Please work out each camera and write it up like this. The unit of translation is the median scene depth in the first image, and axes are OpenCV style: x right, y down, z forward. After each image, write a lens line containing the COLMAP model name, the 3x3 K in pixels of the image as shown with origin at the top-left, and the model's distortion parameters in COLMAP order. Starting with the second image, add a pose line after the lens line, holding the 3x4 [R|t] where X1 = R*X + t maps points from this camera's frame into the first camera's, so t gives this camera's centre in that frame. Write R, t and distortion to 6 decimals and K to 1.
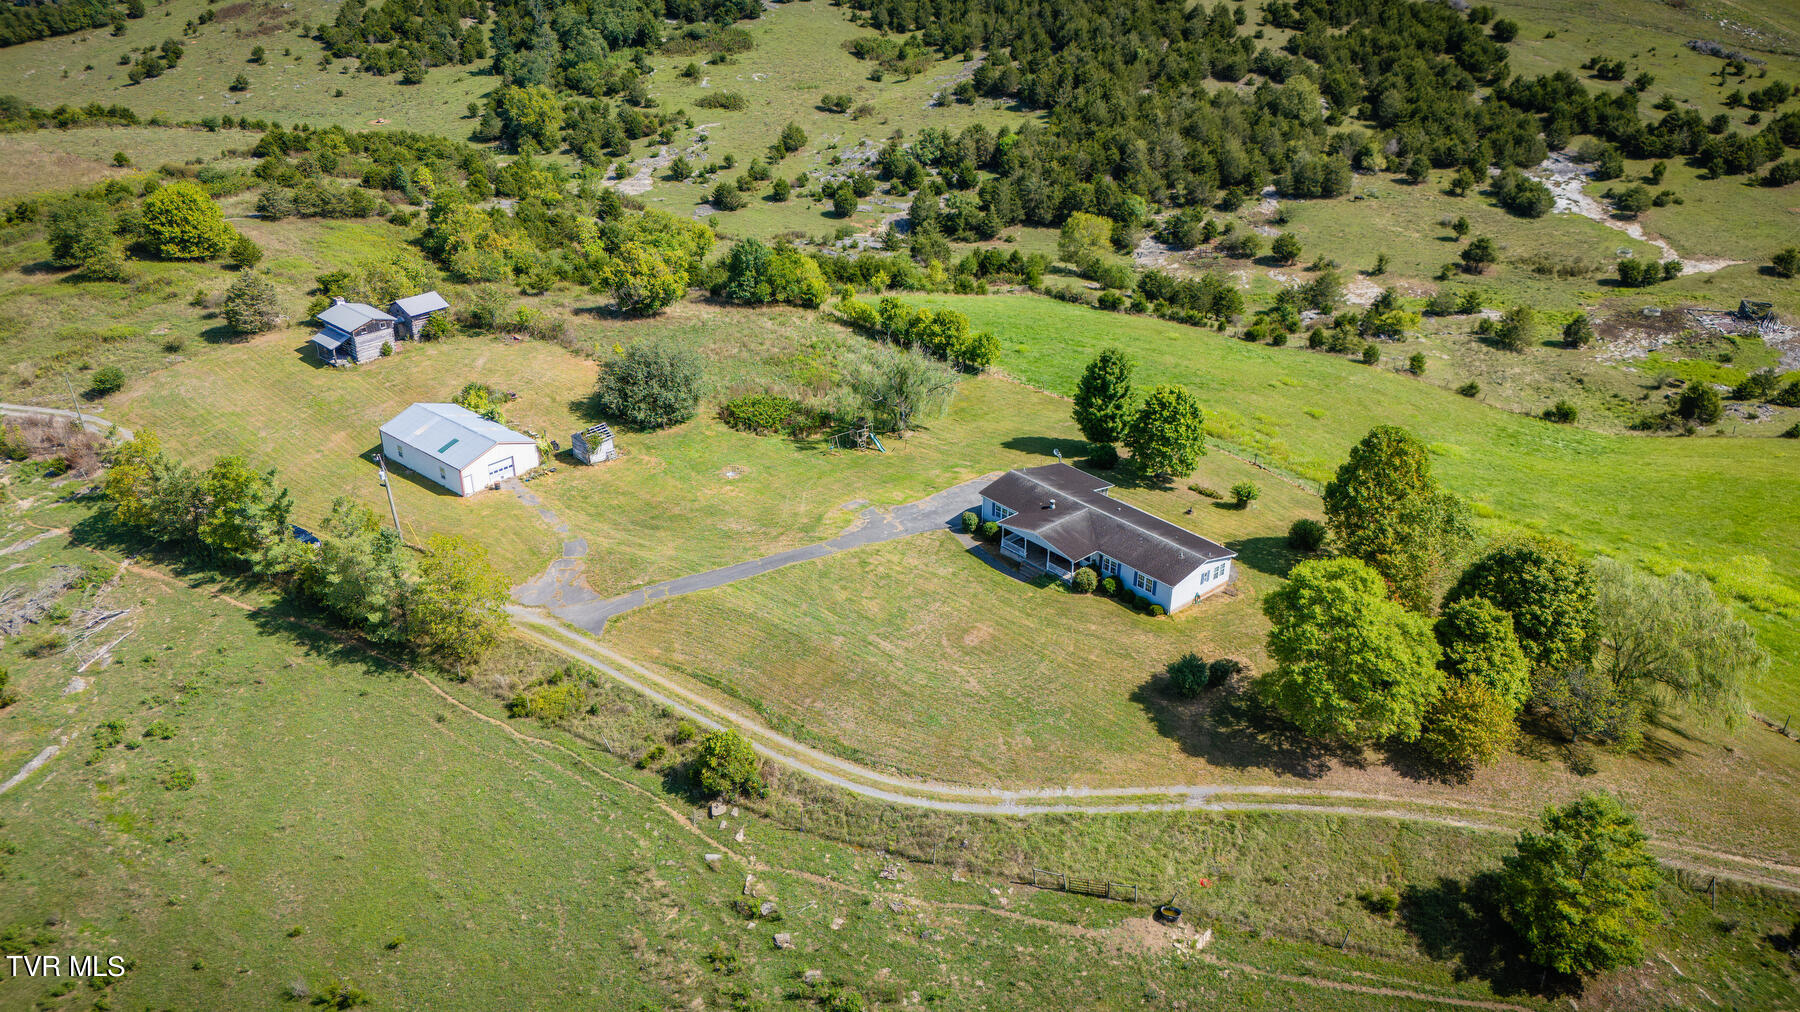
lens RADIAL K [[1330.1, 0, 900.0], [0, 1330.1, 506.0], [0, 0, 1]] dist [0.078387, -0.086074]
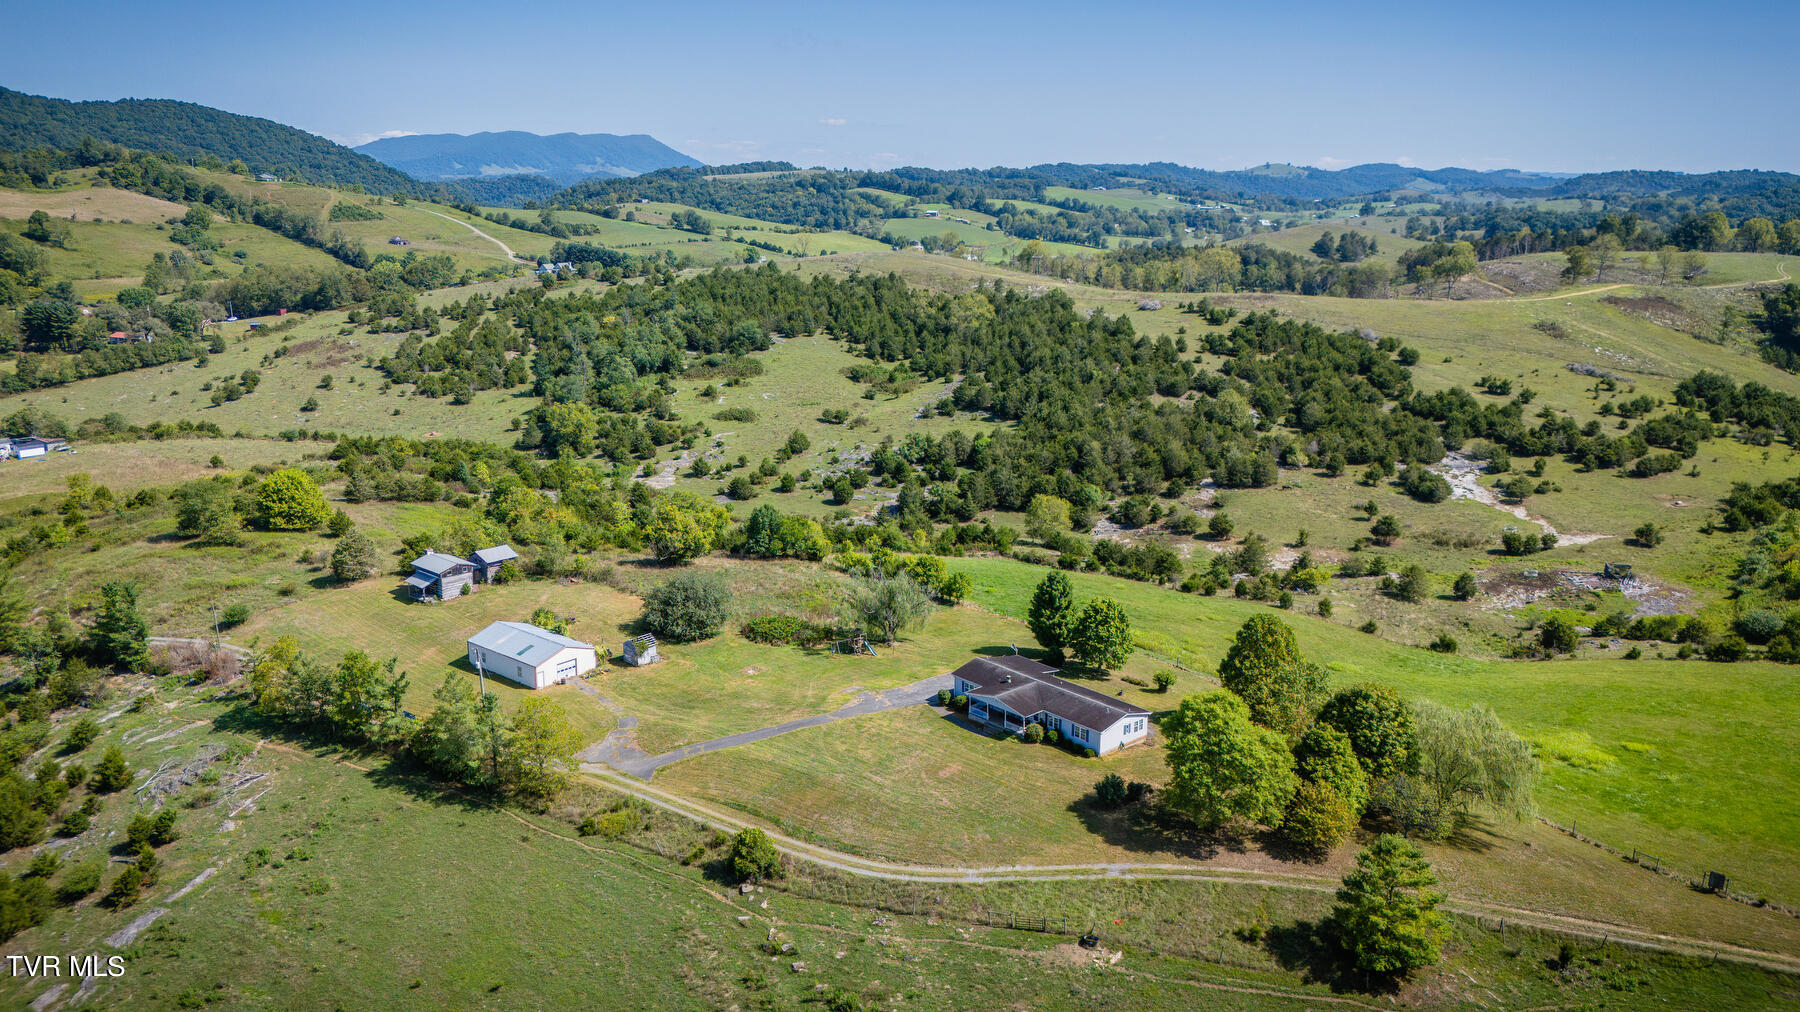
lens RADIAL K [[1317.0, 0, 903.1], [0, 1317.0, 511.2], [0, 0, 1]] dist [0.131569, -0.219762]
pose [[0.999956, -0.004270, 0.008331, 0.002593], [0.006100, 0.972270, -0.233782, 0.084929], [-0.007102, 0.233823, 0.972253, -0.163629]]
